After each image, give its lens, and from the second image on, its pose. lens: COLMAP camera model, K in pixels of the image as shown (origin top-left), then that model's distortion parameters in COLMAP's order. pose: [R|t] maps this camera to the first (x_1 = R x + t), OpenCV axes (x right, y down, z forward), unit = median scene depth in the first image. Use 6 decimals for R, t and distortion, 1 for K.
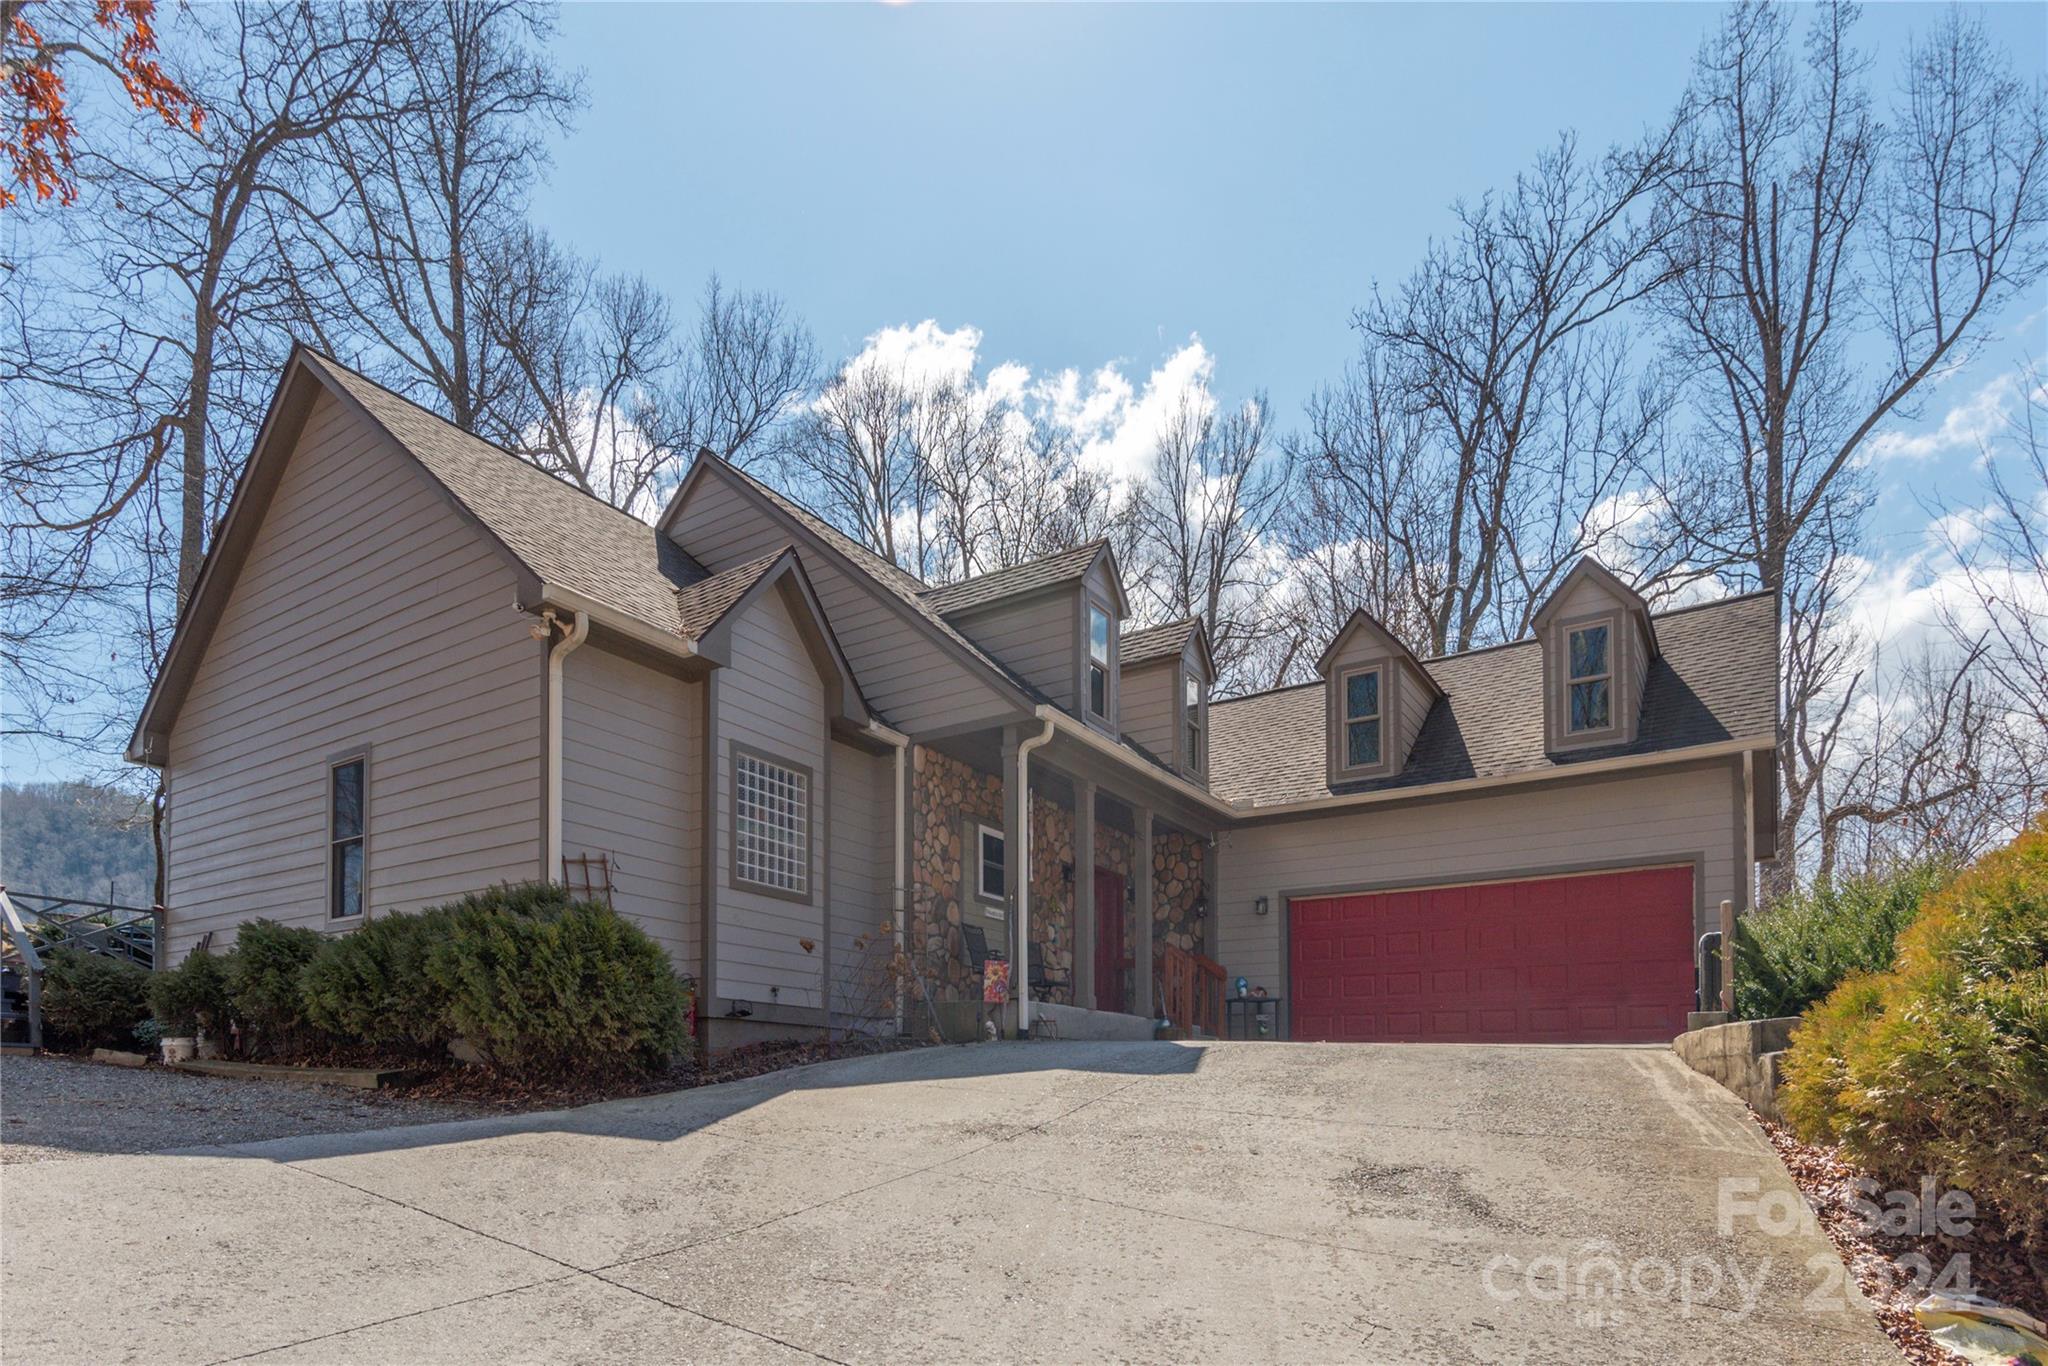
lens RADIAL K [[1004.7, 0, 1047.3], [0, 1004.7, 676.6], [0, 0, 1]] dist [0.004202, 0.000049]
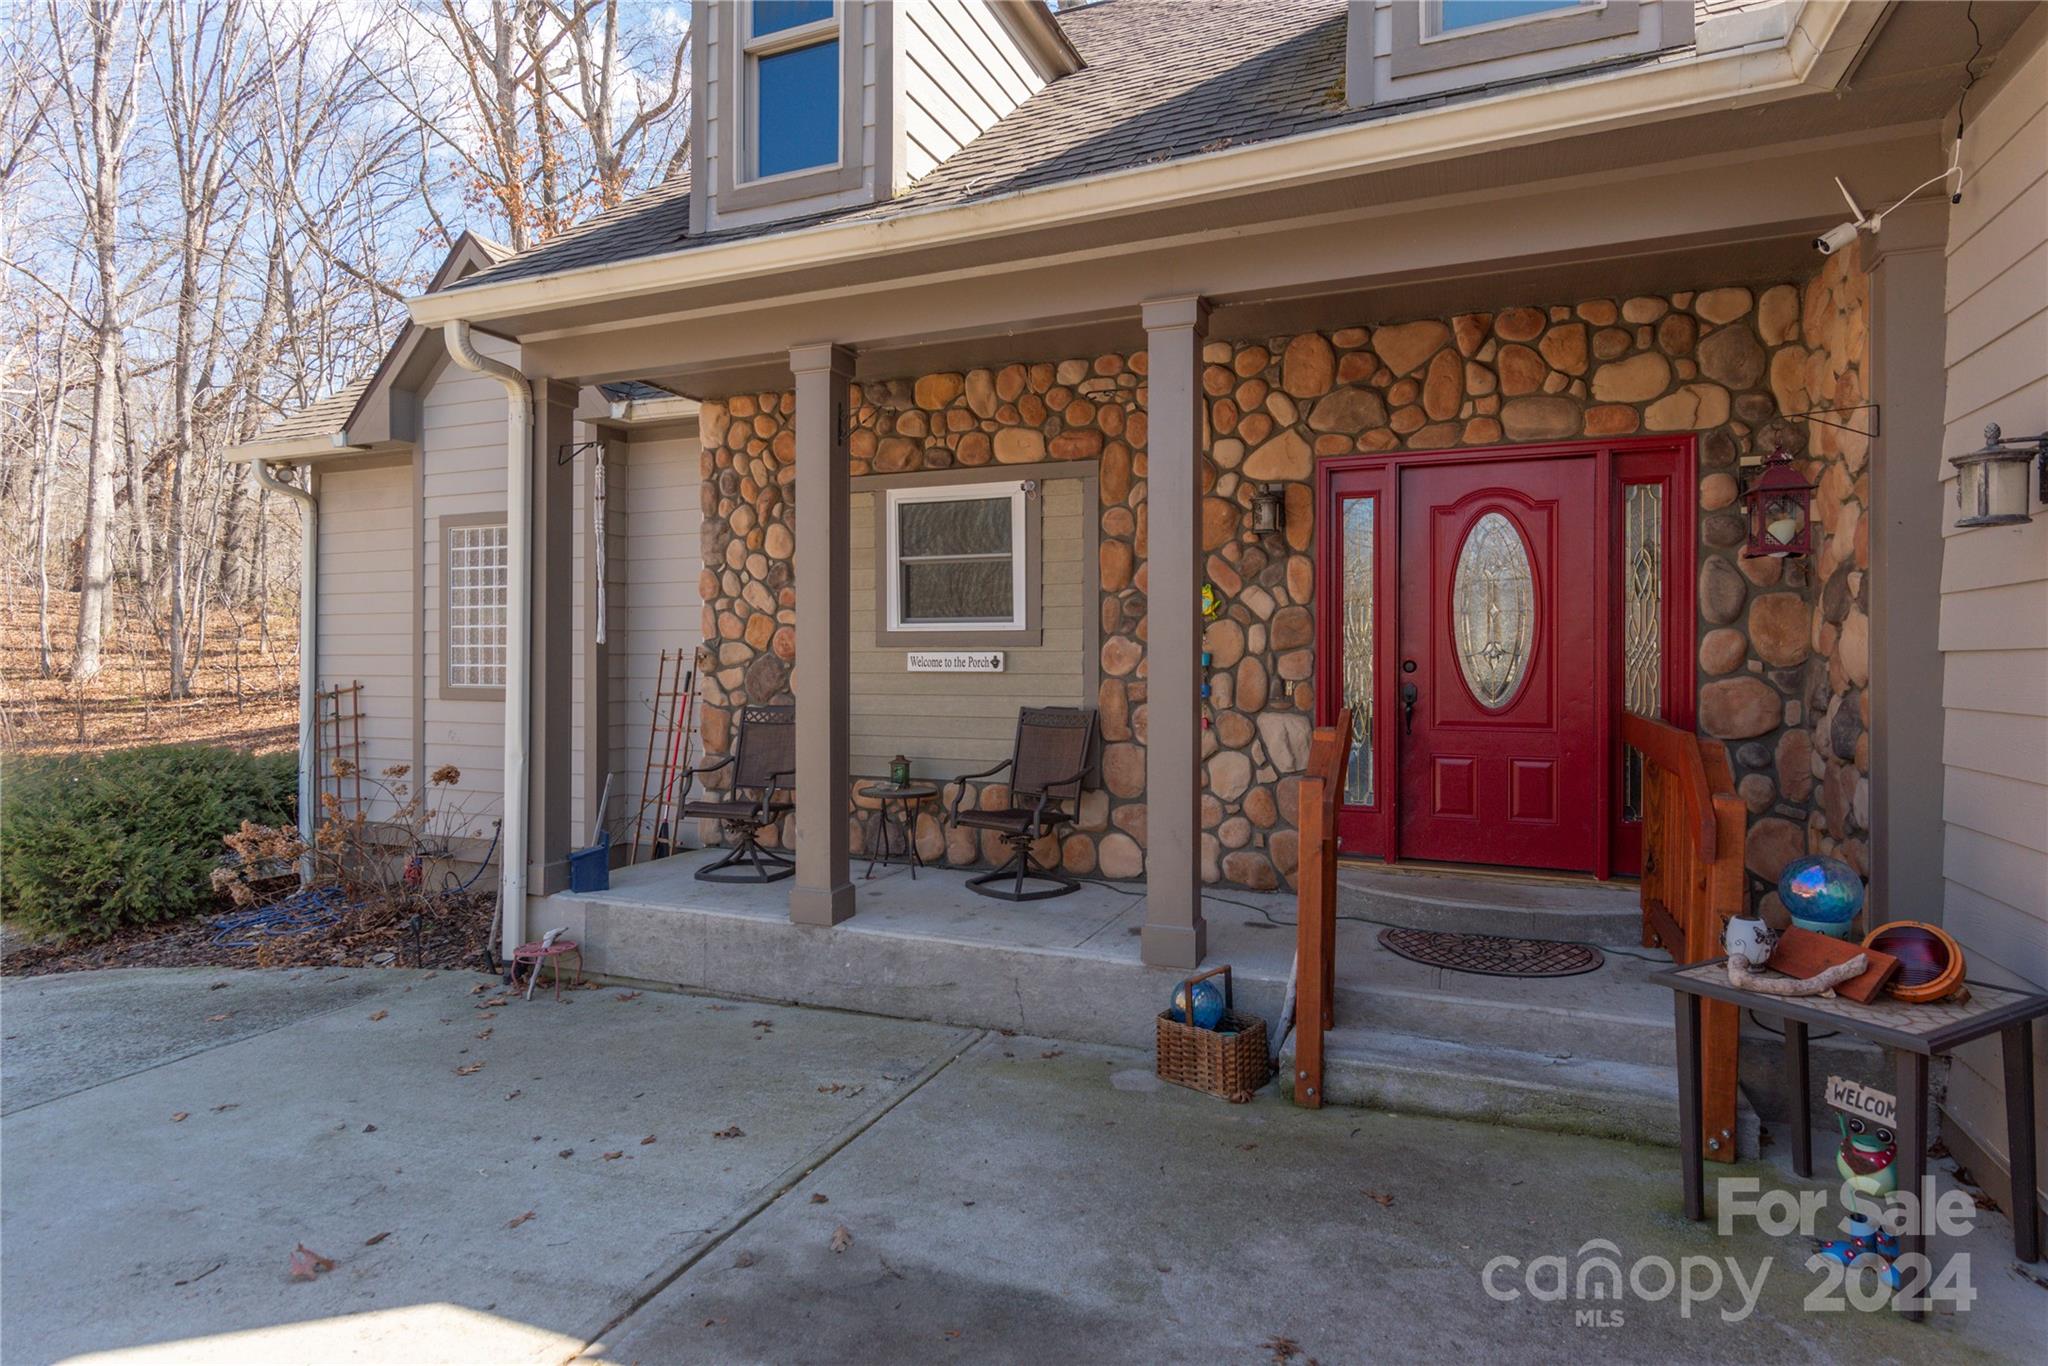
lens RADIAL K [[1069.9, 0, 1024.0], [0, 1069.9, 683.0], [0, 0, 1]] dist [-0.001100, 0.000016]
pose [[0.168706, -0.000066, -0.985666, 0.496755], [0.352373, 0.933918, 0.060249, 0.246241], [0.920528, -0.357487, 0.157581, 1.024020]]
